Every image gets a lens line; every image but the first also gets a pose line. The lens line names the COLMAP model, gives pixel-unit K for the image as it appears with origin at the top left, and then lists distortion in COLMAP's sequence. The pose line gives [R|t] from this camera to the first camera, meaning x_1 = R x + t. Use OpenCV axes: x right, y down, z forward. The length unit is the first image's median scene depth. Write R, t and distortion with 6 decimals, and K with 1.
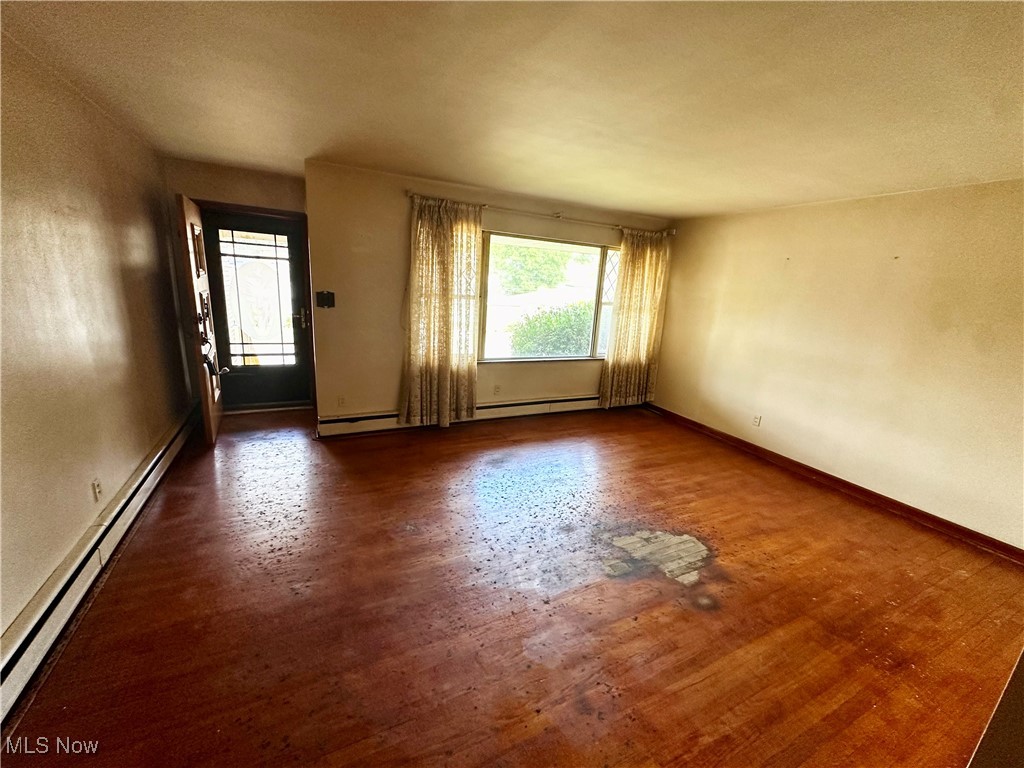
lens RADIAL K [[405.5, 0, 514.1], [0, 405.5, 384.6], [0, 0, 1]] dist [-0.005203, 0.001373]
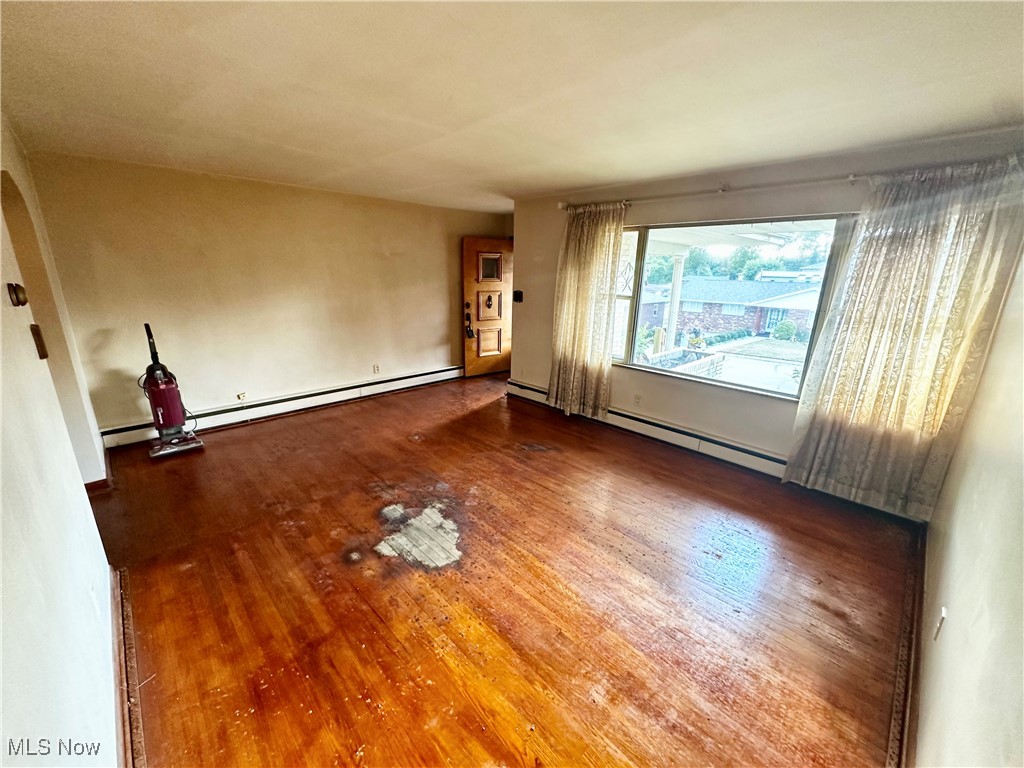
lens RADIAL K [[405.5, 0, 516.7], [0, 405.5, 385.9], [0, 0, 1]] dist [-0.005203, 0.001373]
pose [[0.320381, 0.205248, -0.924786, 1.198674], [-0.234709, 0.963004, 0.132418, -0.127408], [0.917751, 0.174632, 0.356701, 0.723533]]
